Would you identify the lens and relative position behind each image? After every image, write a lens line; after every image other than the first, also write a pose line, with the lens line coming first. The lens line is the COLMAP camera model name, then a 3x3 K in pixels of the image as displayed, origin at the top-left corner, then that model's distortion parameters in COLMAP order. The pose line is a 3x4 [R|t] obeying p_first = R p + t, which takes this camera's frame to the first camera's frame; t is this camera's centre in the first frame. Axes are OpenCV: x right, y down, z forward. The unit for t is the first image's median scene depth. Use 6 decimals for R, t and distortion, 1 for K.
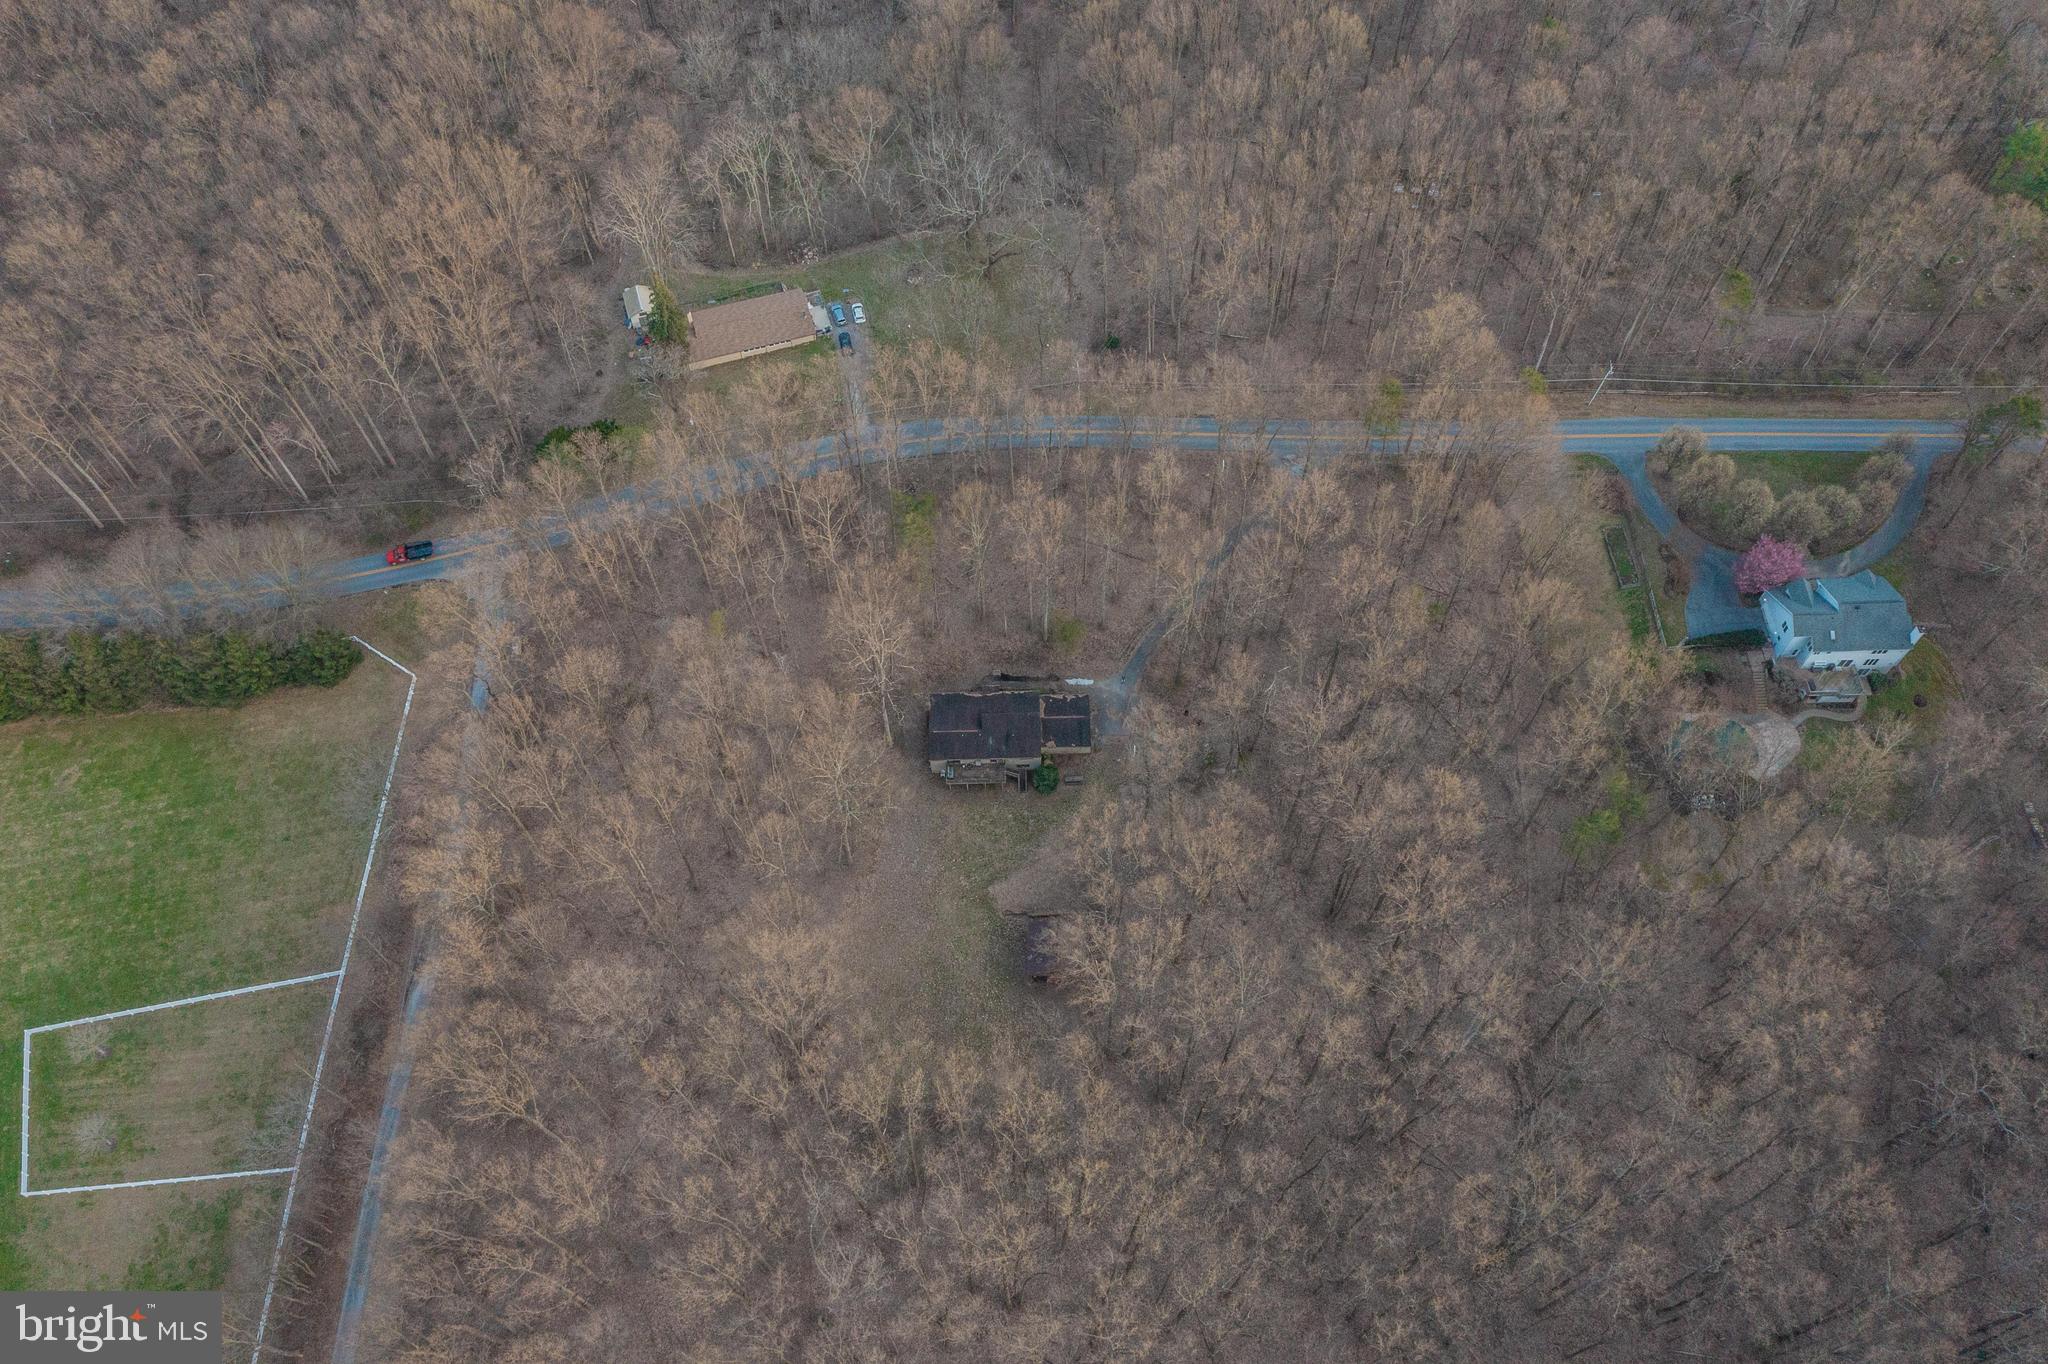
lens RADIAL K [[1640.9, 0, 1020.2], [0, 1640.9, 674.3], [0, 0, 1]] dist [0.000364, 0.005949]
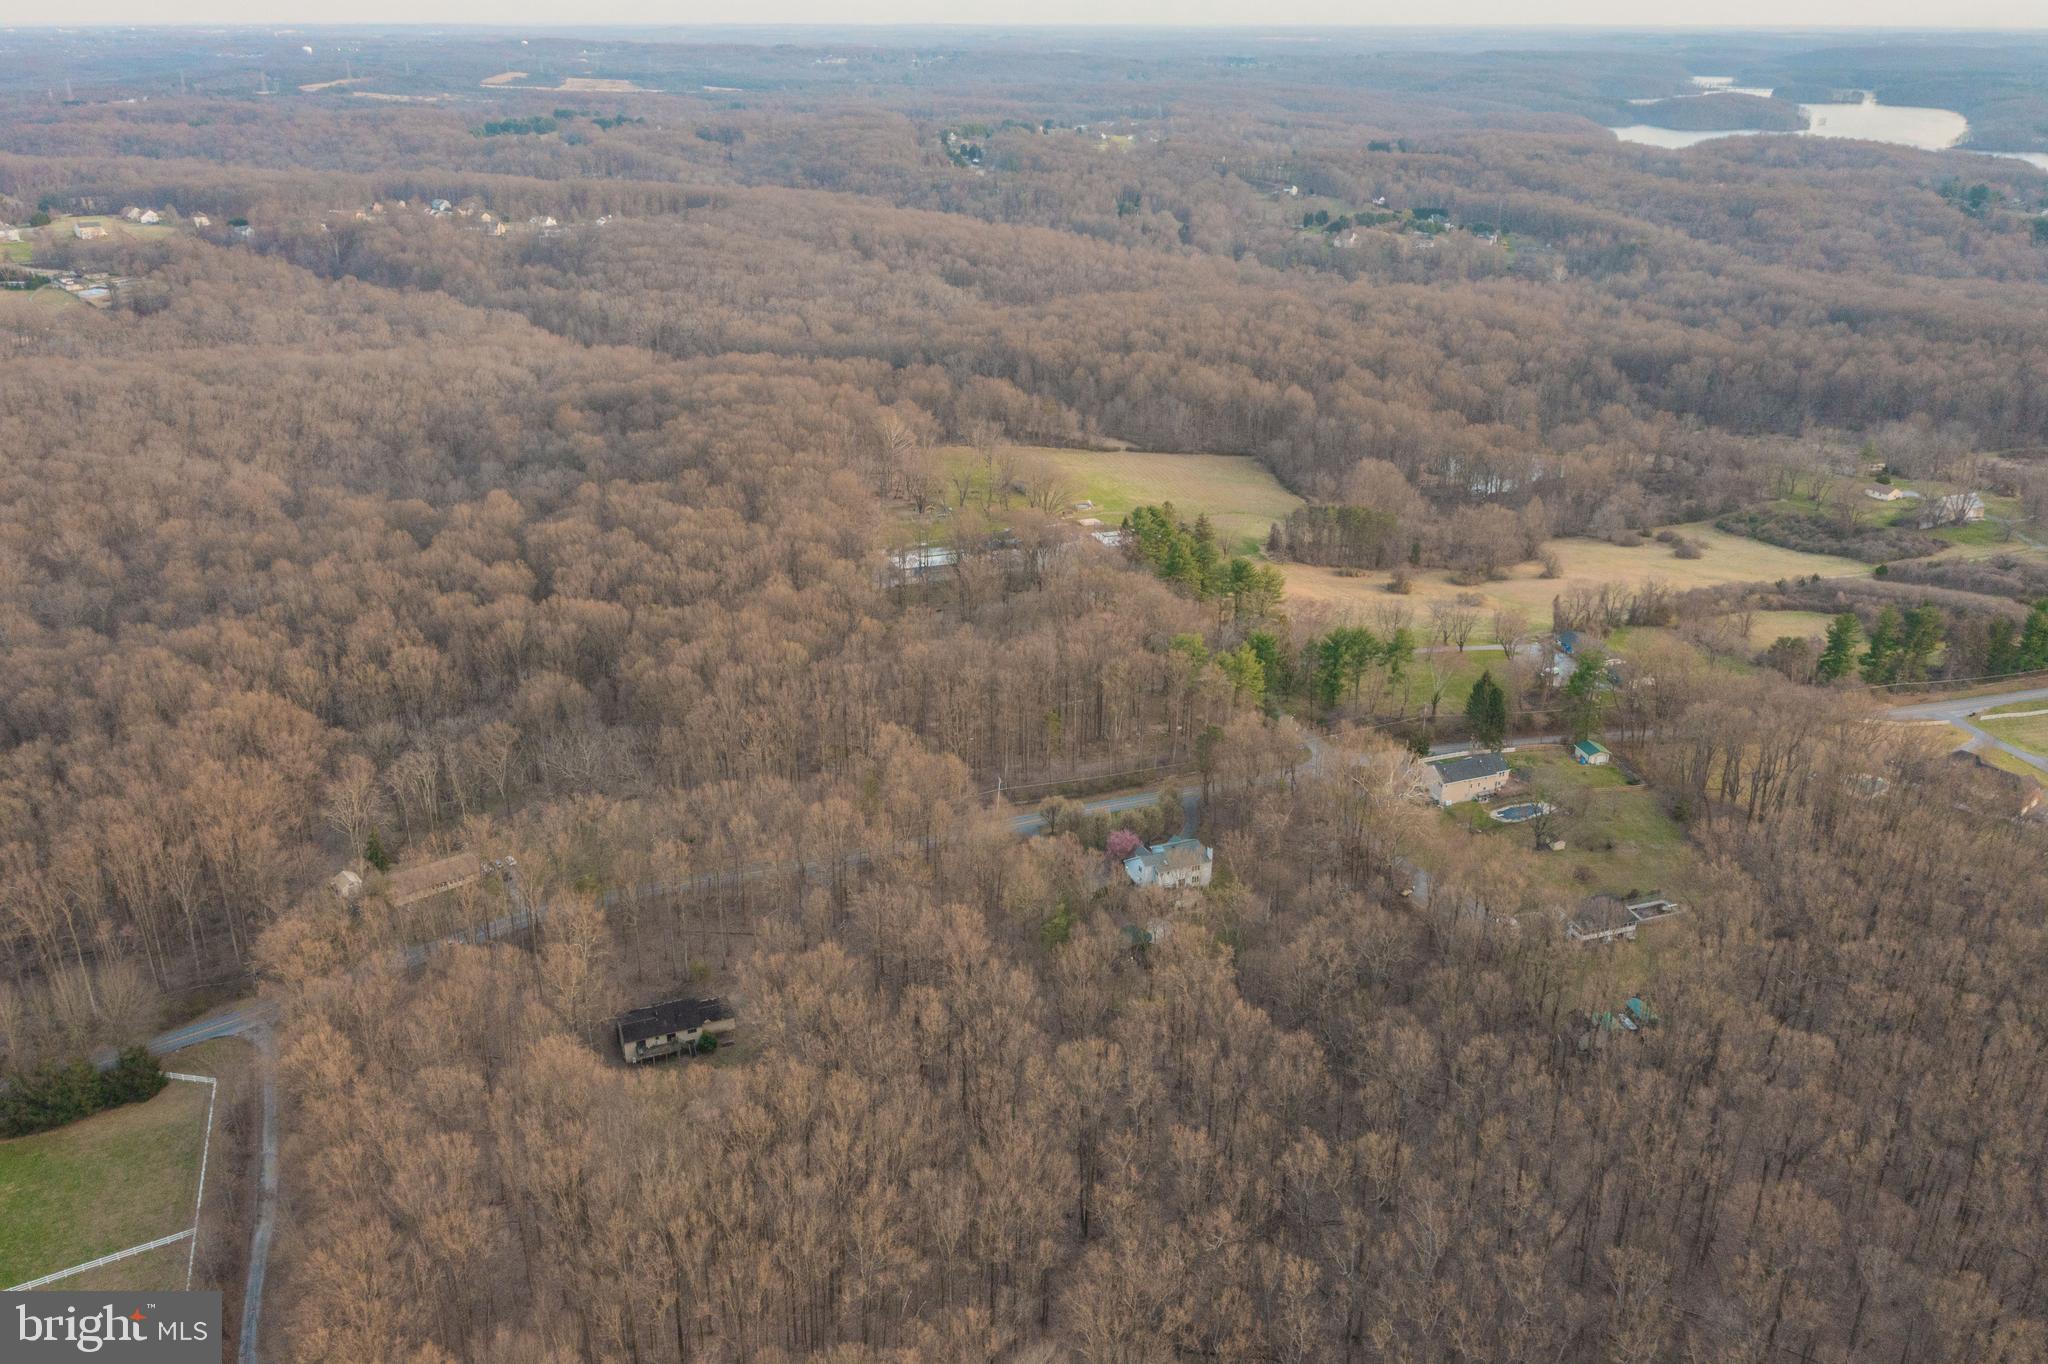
lens RADIAL K [[1640.9, 0, 1025.1], [0, 1640.9, 676.6], [0, 0, 1]] dist [0.000364, 0.005949]
pose [[0.930008, -0.124846, 0.345686, -0.183976], [0.308068, 0.777739, -0.547920, 0.688907], [-0.200448, 0.616065, 0.761765, -0.344258]]
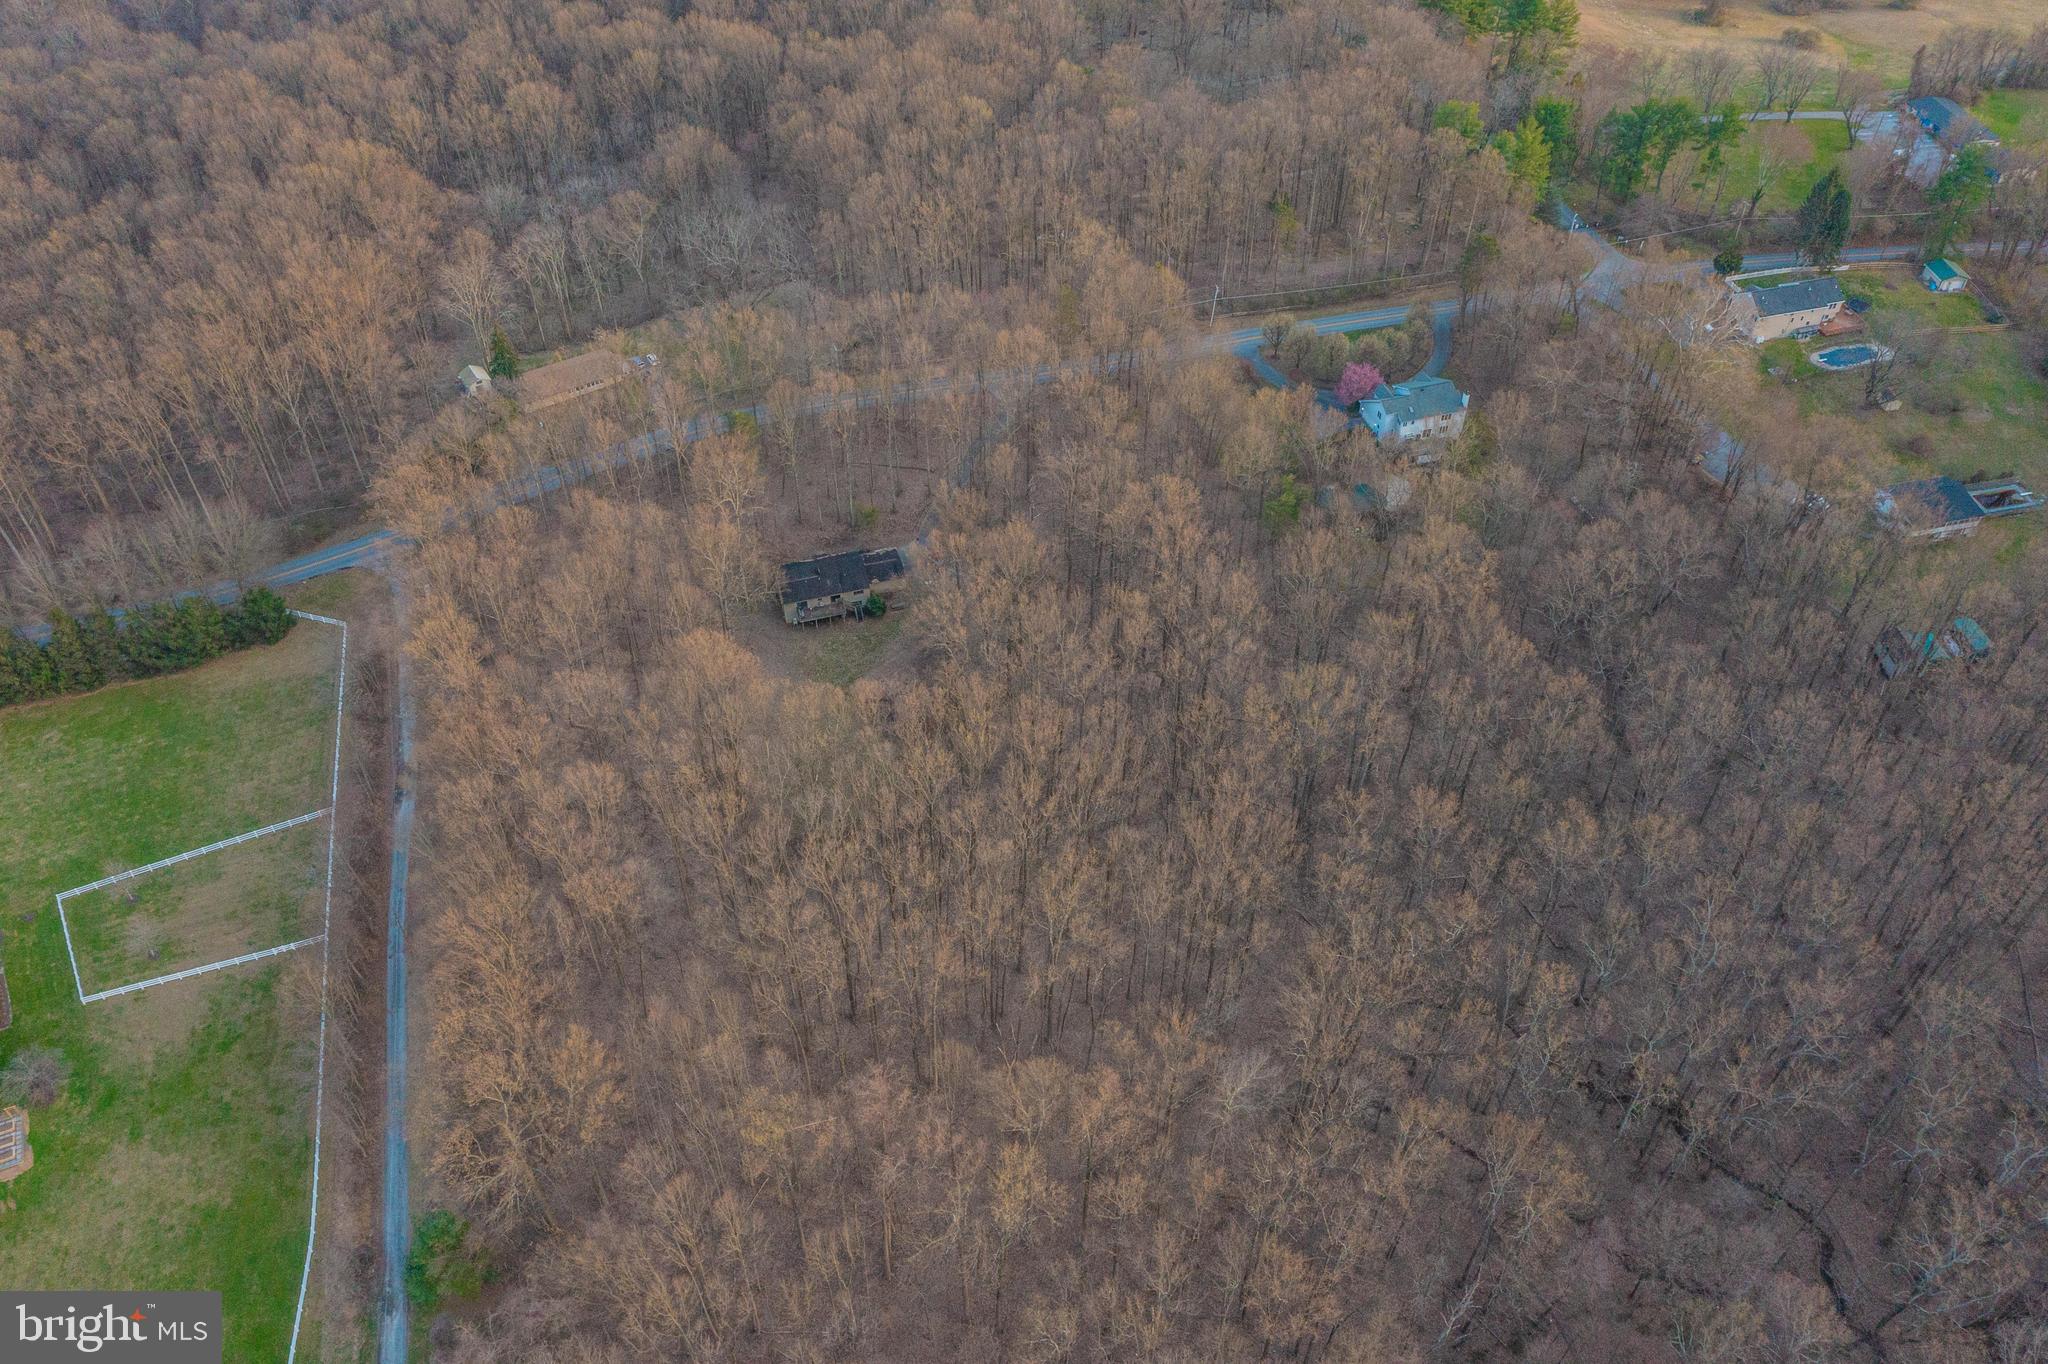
lens RADIAL K [[1640.9, 0, 1017.9], [0, 1640.9, 667.5], [0, 0, 1]] dist [0.000364, 0.005949]
pose [[0.964731, -0.175536, 0.196168, -0.137742], [0.222183, 0.942625, -0.249183, 0.452566], [-0.141172, 0.283980, 0.948381, -0.209800]]
